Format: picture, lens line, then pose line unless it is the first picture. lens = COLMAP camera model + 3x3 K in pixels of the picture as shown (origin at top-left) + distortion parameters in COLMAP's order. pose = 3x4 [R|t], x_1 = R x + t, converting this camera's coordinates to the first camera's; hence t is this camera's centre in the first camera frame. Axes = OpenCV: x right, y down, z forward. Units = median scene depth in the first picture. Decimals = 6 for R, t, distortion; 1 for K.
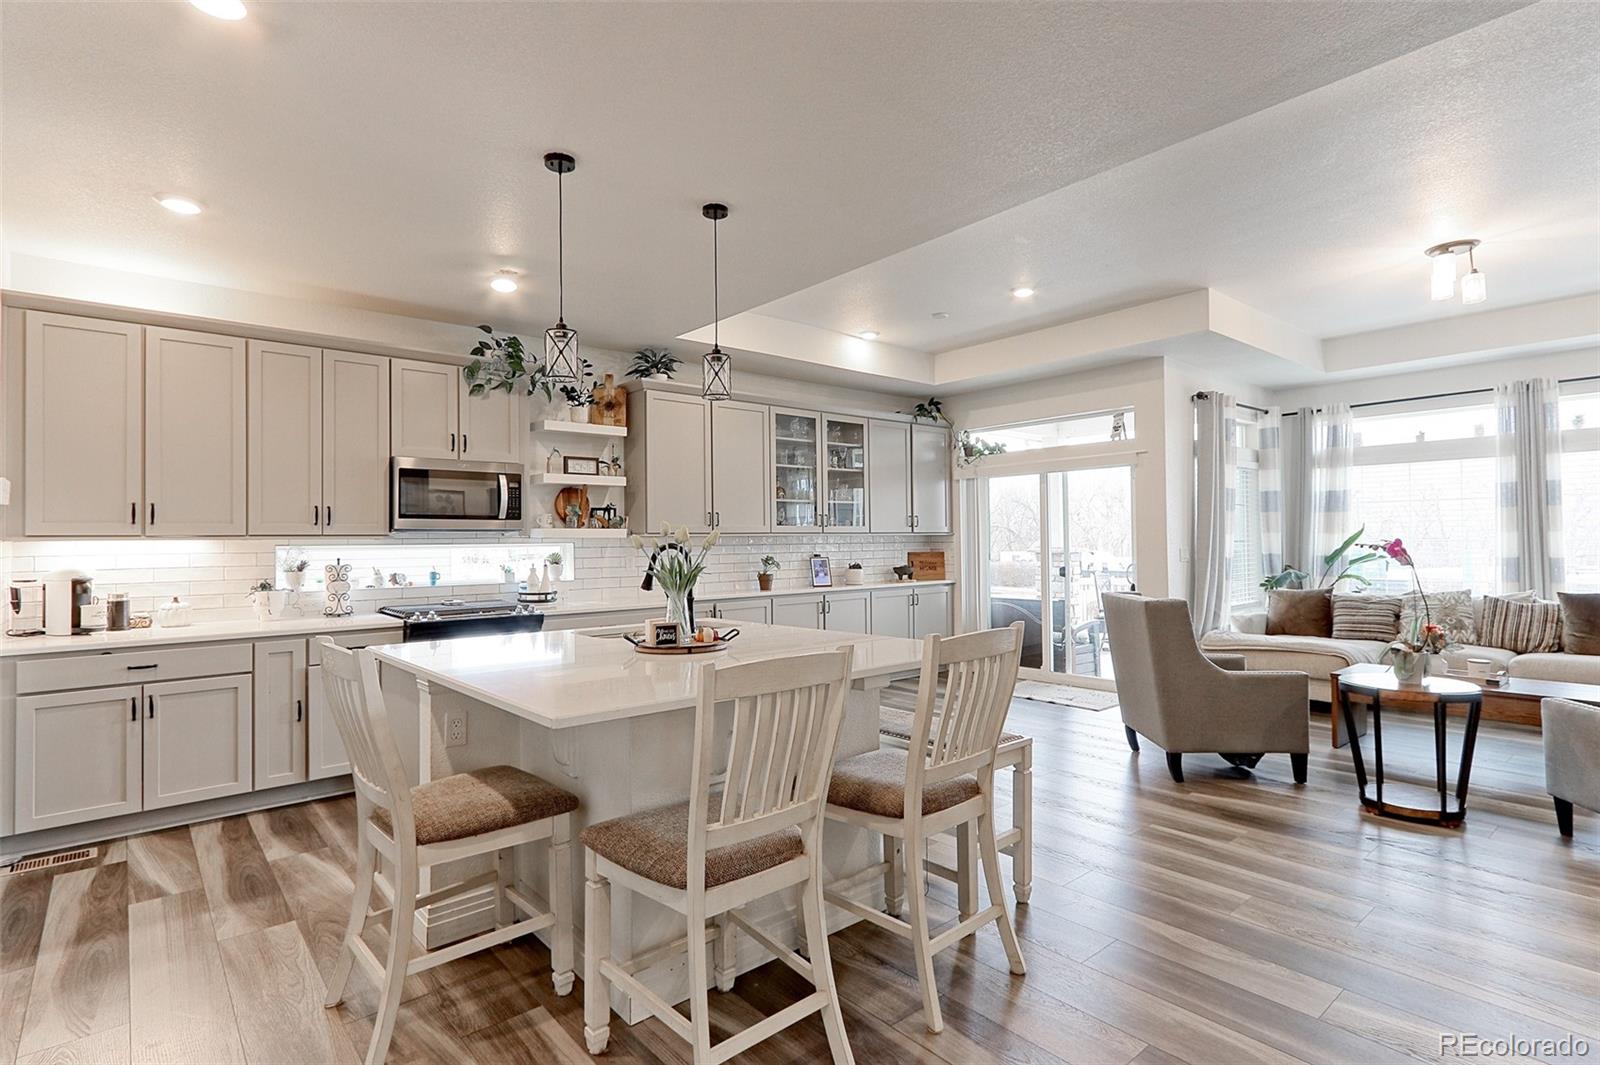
lens RADIAL K [[788.0, 0, 793.0], [0, 788.0, 528.6], [0, 0, 1]] dist [0.001443, 0.001506]
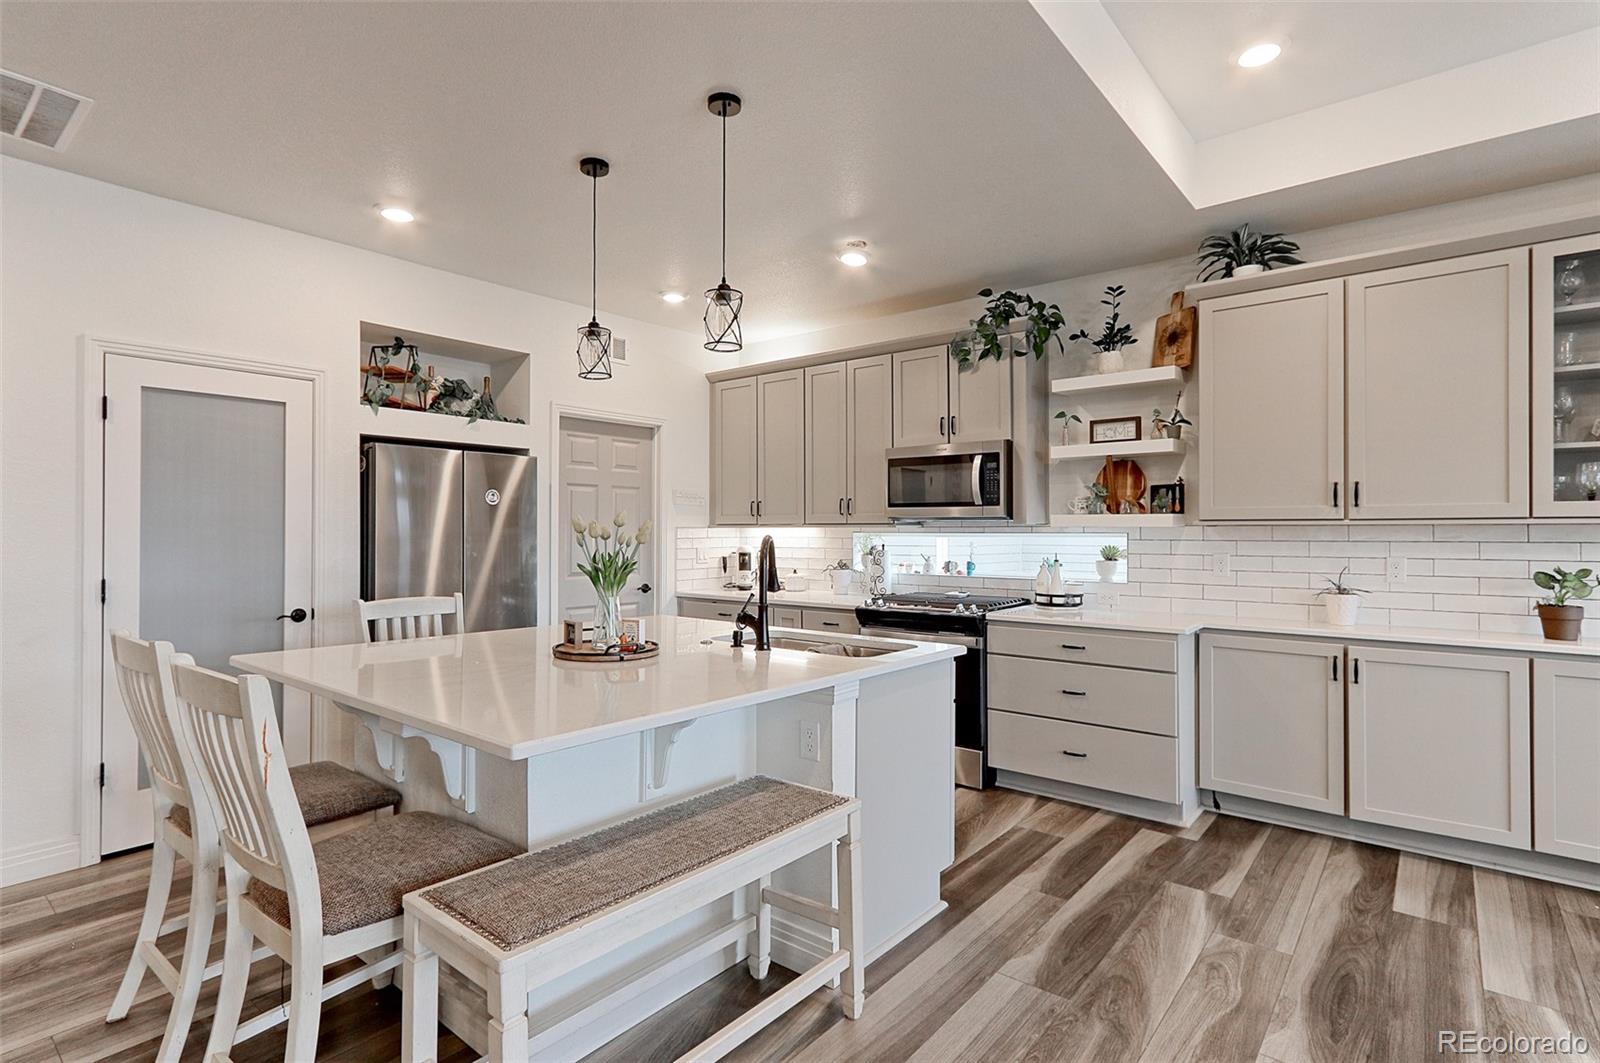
lens RADIAL K [[788.0, 0, 793.0], [0, 788.0, 527.6], [0, 0, 1]] dist [0.001443, 0.001506]
pose [[0.178720, 0.006399, -0.983879, 0.351660], [0.011770, 0.999893, 0.008641, 0.002142], [0.983830, -0.013124, 0.178626, 0.480694]]
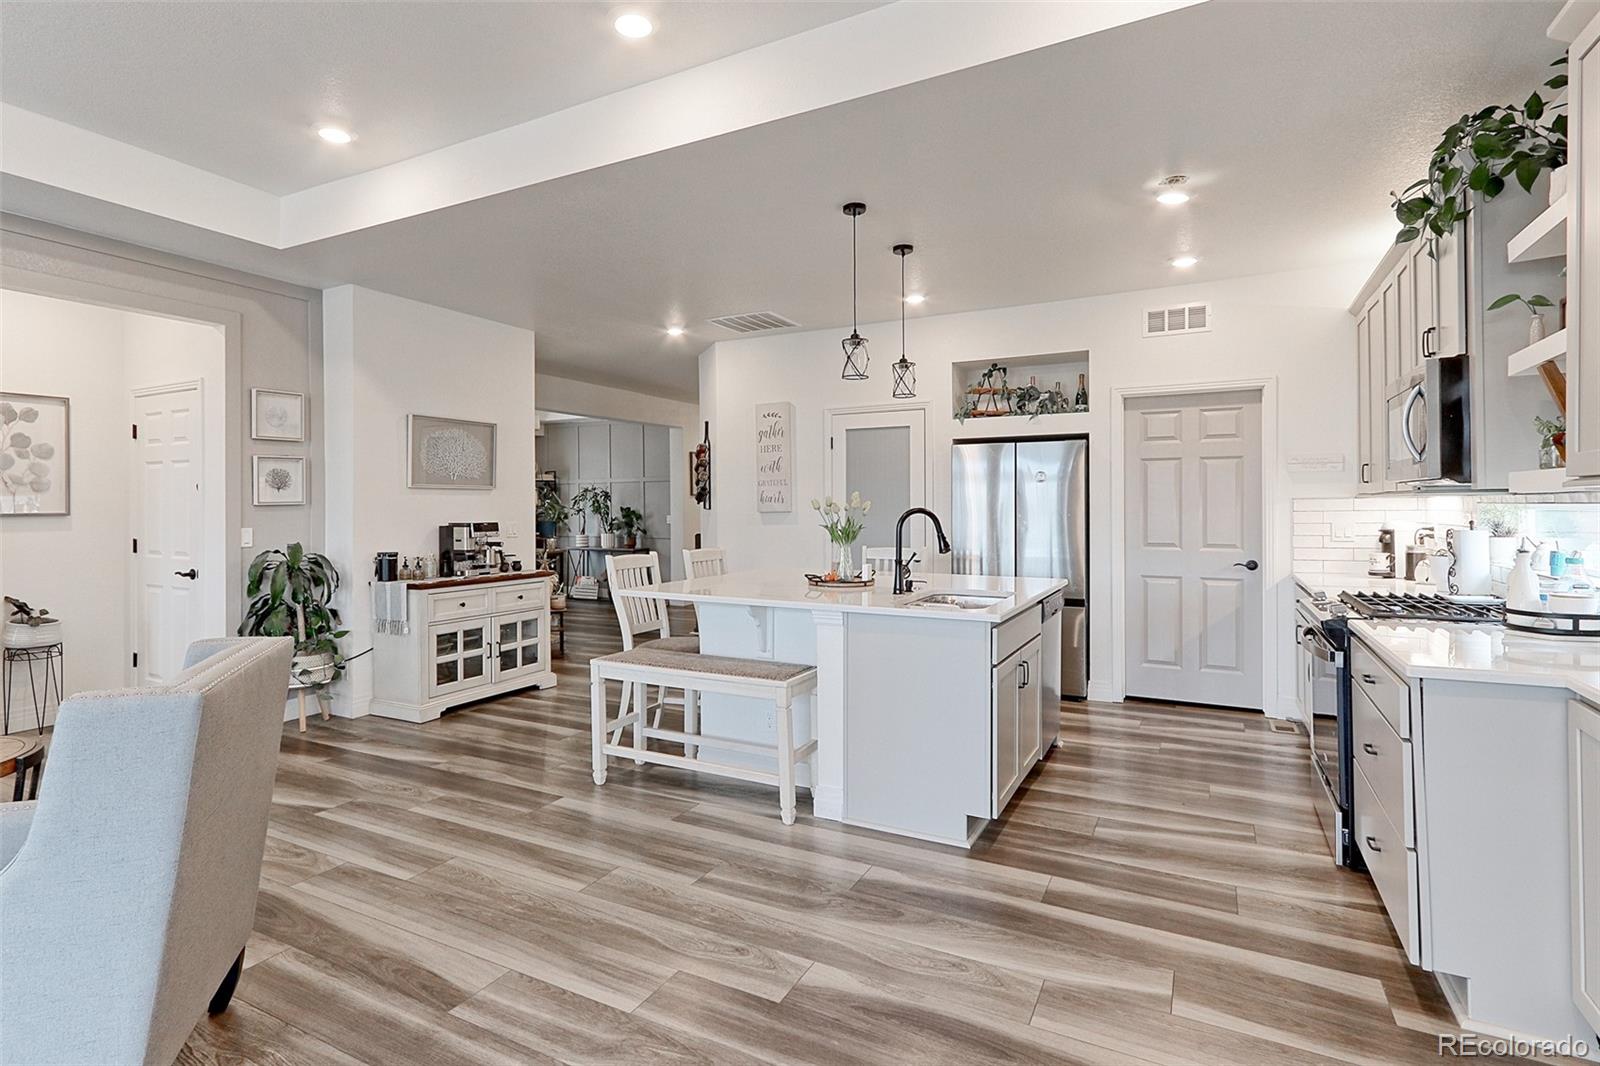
lens RADIAL K [[817.4, 0, 762.0], [0, 817.4, 507.1], [0, 0, 1]] dist [-0.000003, 0.000788]
pose [[-0.934255, 0.016068, -0.356243, 0.229210], [0.020736, 0.999742, -0.009290, 0.012665], [0.356002, -0.016066, -0.934347, 1.053953]]
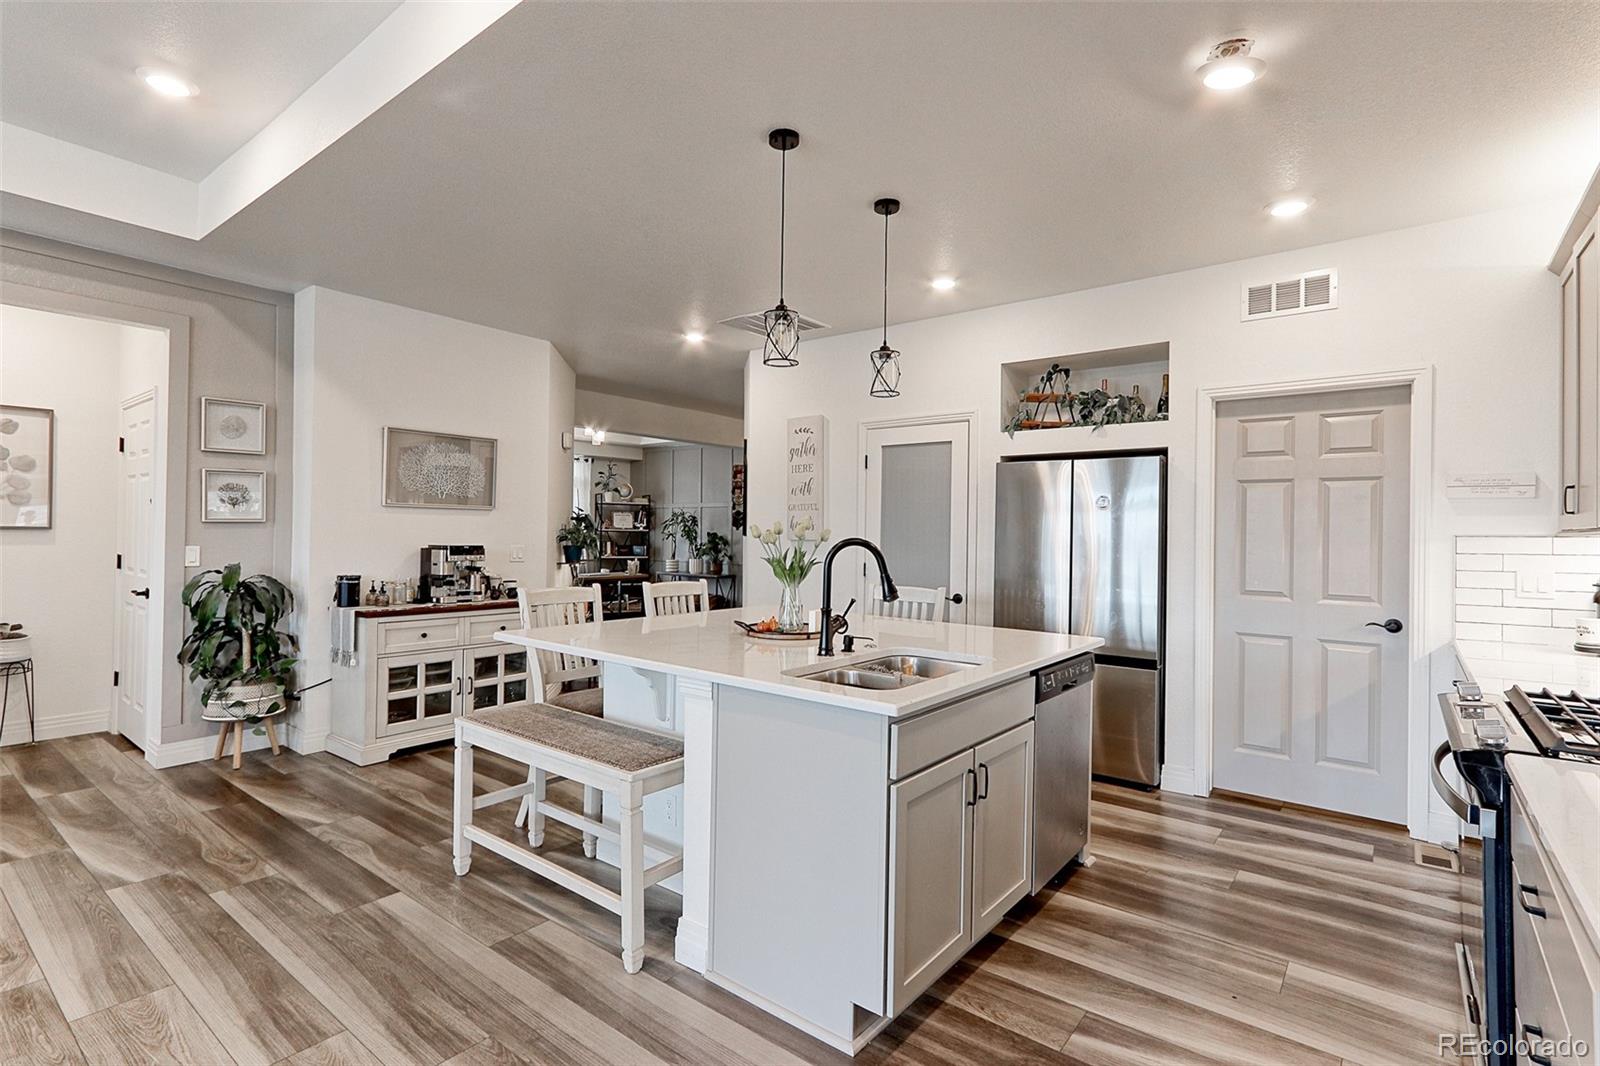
lens RADIAL K [[774.4, 0, 793.6], [0, 774.4, 527.2], [0, 0, 1]] dist [0.002037, 0.000777]
pose [[-0.980682, -0.003907, -0.195568, 0.026453], [0.000056, 0.999795, -0.020255, 0.012618], [0.195607, -0.019875, -0.980481, 0.937549]]
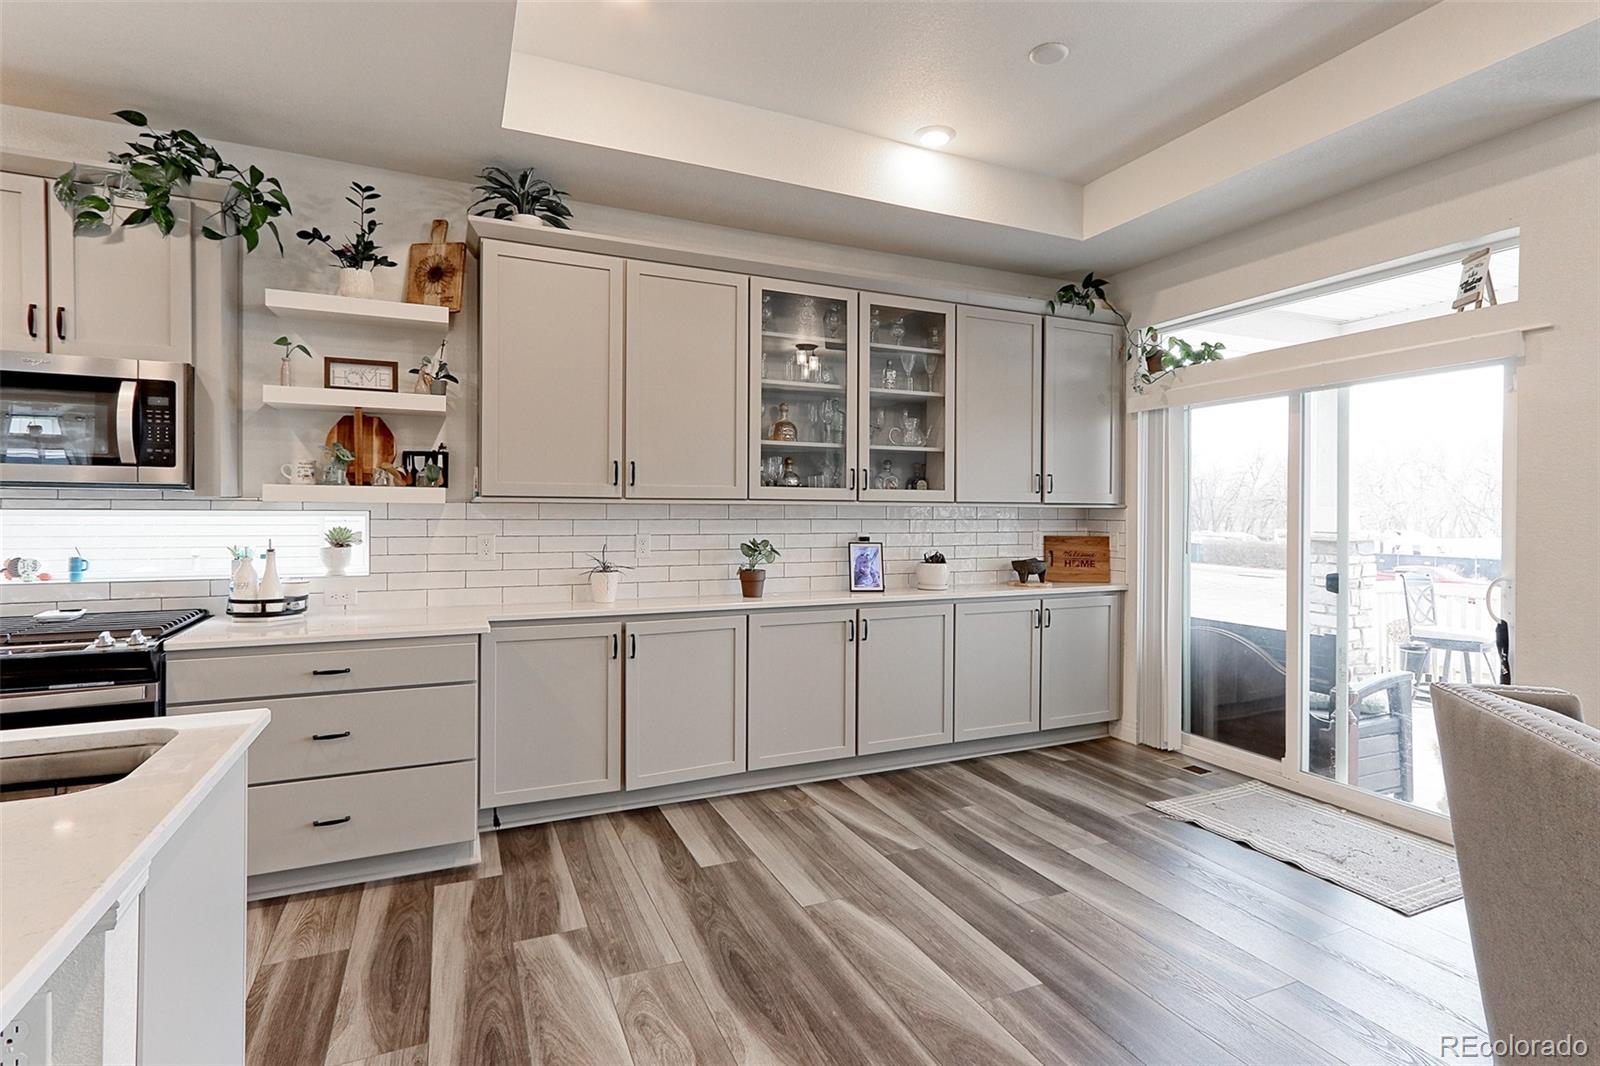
lens RADIAL K [[794.0, 0, 816.7], [0, 794.0, 514.6], [0, 0, 1]] dist [0.004030, 0.001087]
pose [[0.964167, 0.018384, -0.264659, 0.170403], [-0.012799, 0.999658, 0.022810, 0.002716], [0.264988, -0.018605, 0.964072, 0.454102]]
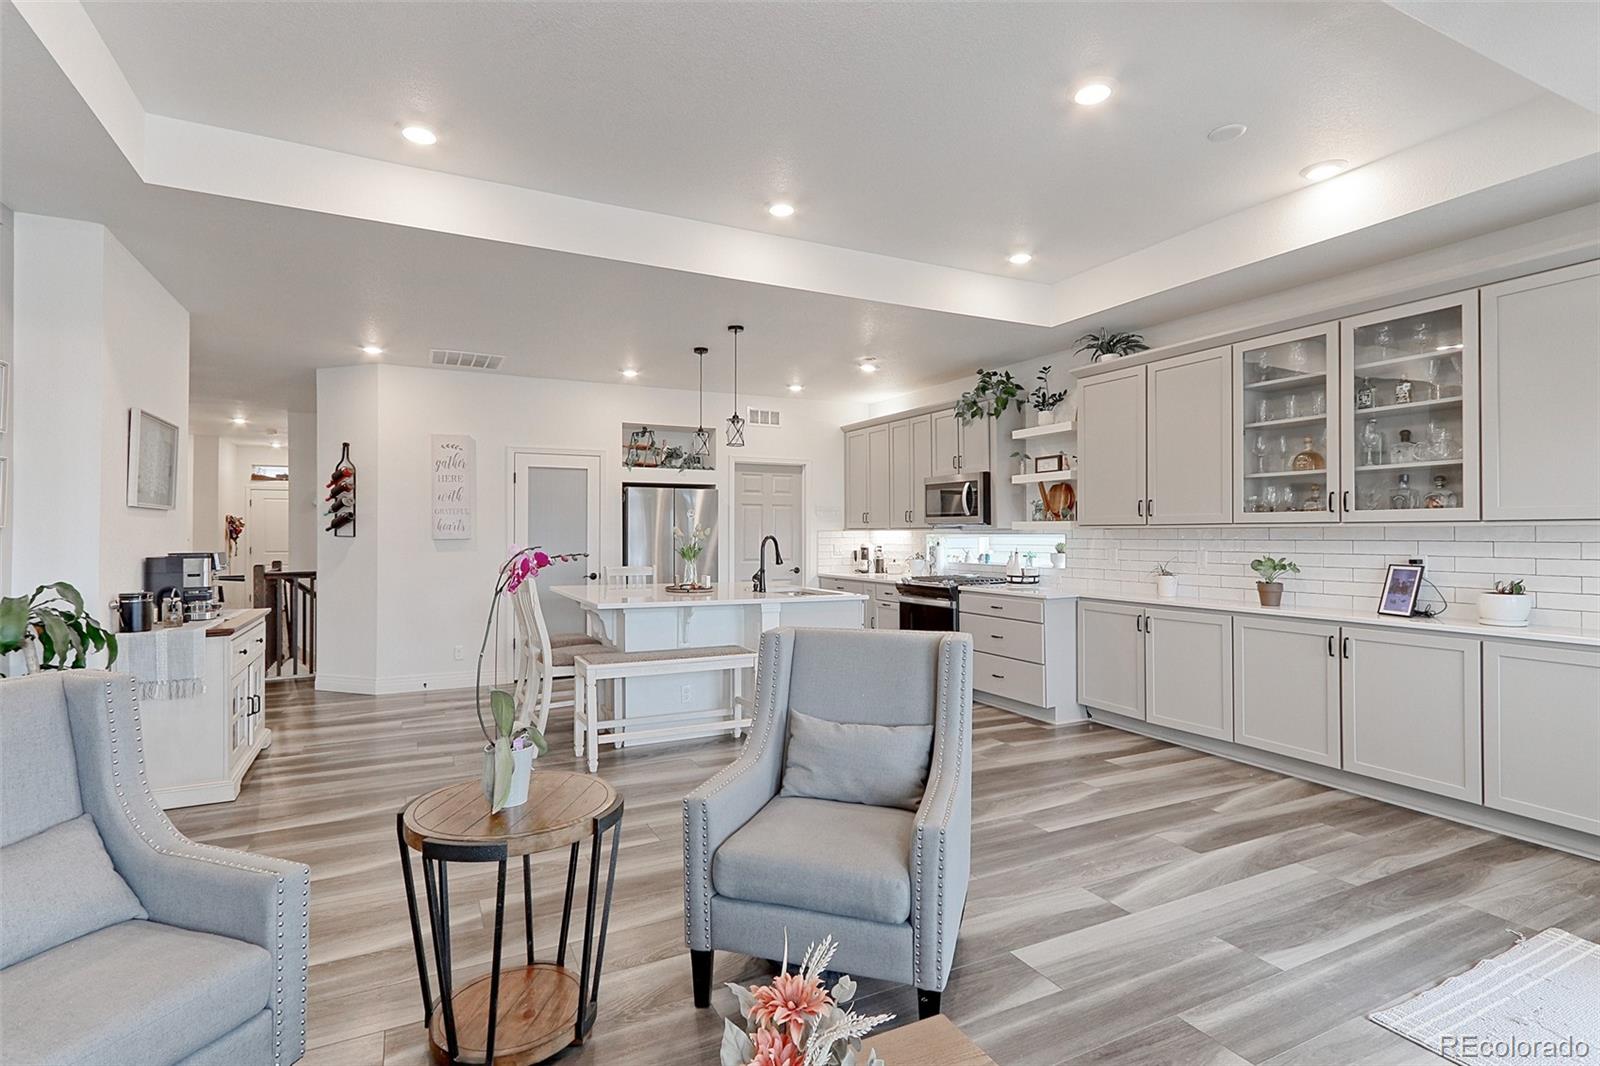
lens RADIAL K [[774.4, 0, 793.6], [0, 774.4, 527.2], [0, 0, 1]] dist [0.002037, 0.000777]
pose [[-0.235618, 0.003554, -0.971839, 0.738222], [0.017647, 0.999844, -0.000622, 0.002297], [0.971685, -0.017297, -0.235644, 0.772379]]
